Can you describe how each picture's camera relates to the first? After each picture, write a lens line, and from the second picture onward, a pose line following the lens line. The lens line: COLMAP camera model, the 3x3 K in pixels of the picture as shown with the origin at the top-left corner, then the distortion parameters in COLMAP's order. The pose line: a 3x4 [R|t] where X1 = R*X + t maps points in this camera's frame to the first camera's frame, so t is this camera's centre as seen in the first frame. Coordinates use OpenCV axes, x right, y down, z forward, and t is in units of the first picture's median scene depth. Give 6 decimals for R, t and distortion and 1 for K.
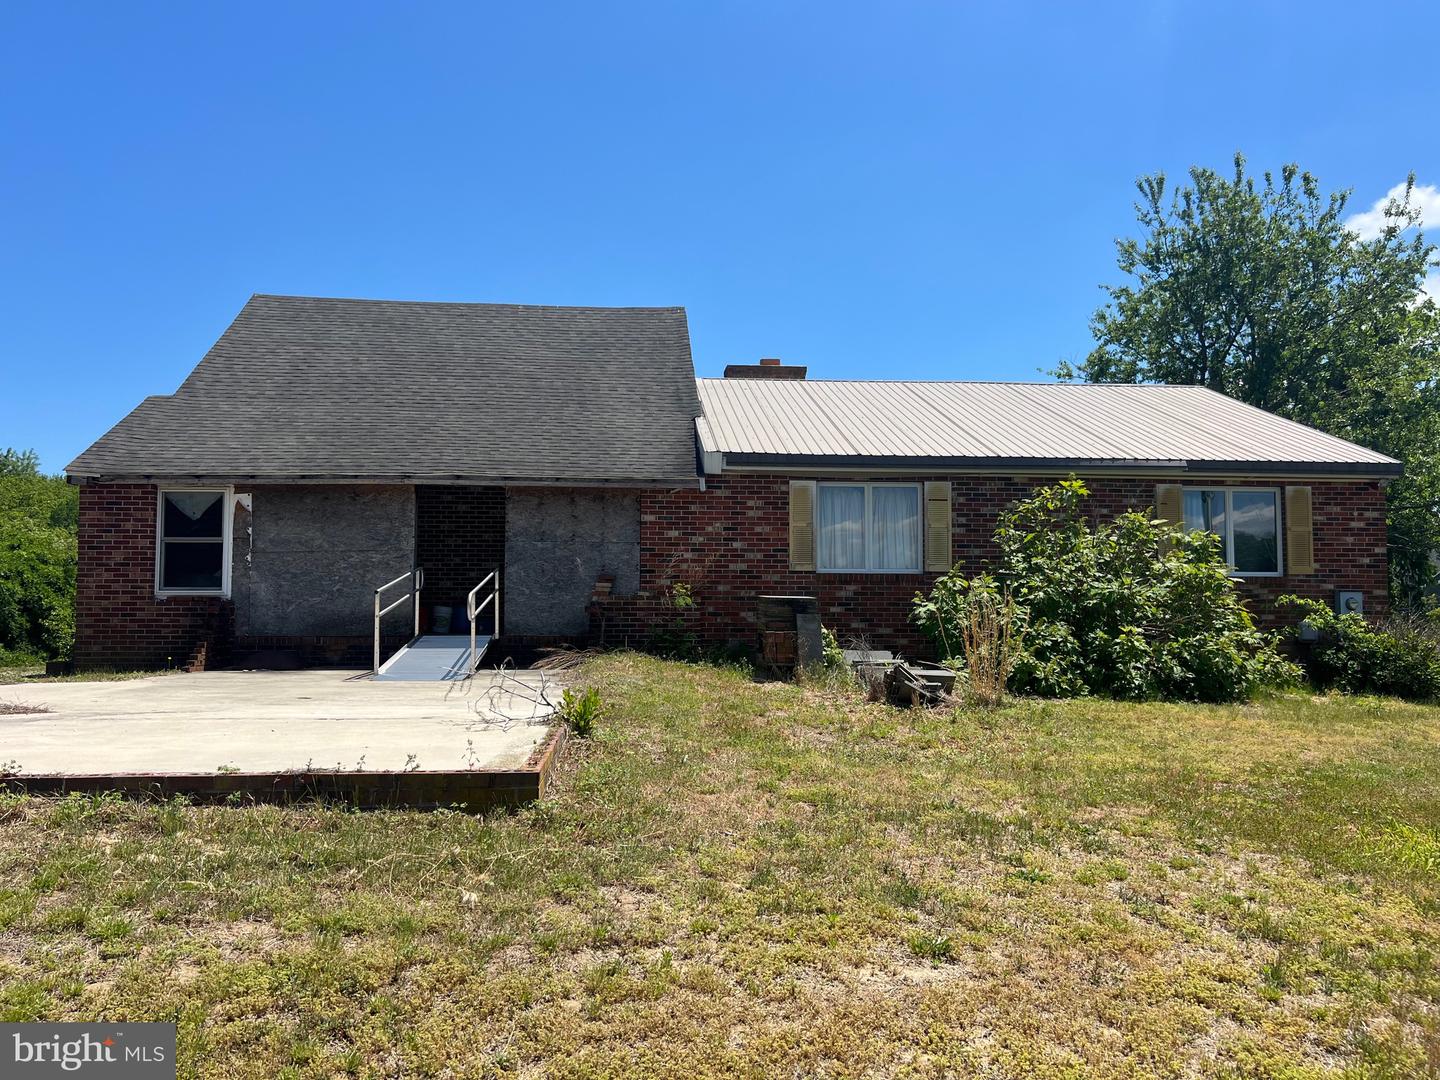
lens RADIAL K [[1092.0, 0, 716.8], [0, 1092.0, 536.5], [0, 0, 1]] dist [0.042700, -0.006436]
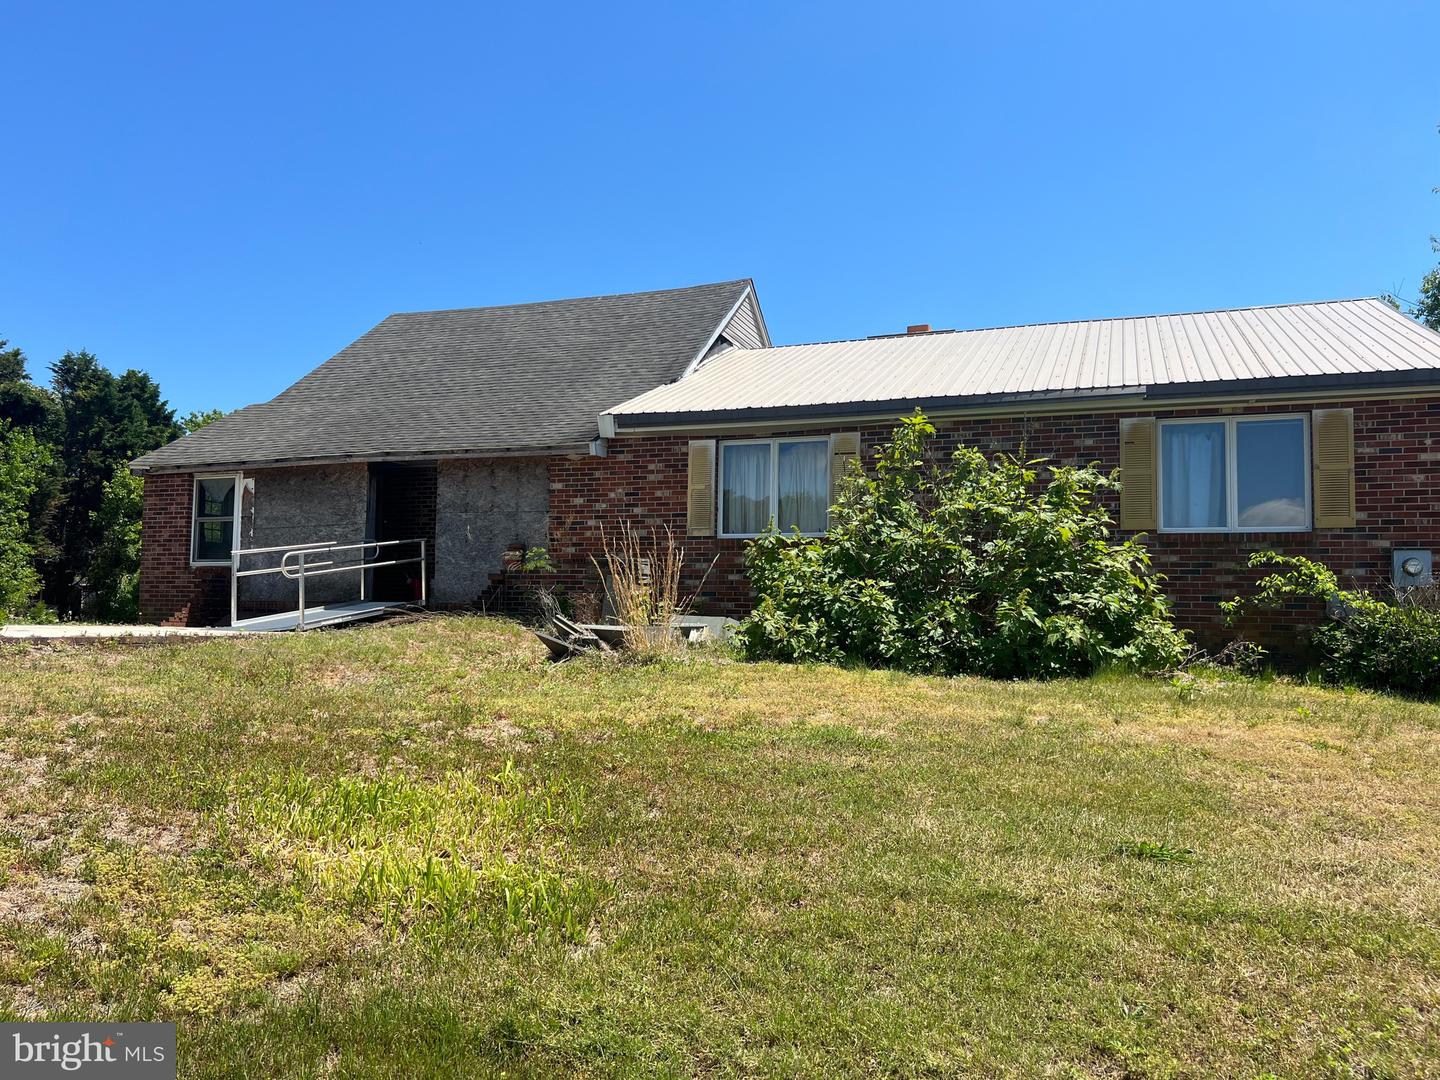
lens RADIAL K [[1092.0, 0, 718.5], [0, 1092.0, 545.0], [0, 0, 1]] dist [0.042700, -0.006436]
pose [[0.901447, -0.018456, -0.432495, 0.498496], [0.015374, 0.999825, -0.010622, 0.049331], [0.432616, 0.002926, 0.901574, 0.162965]]
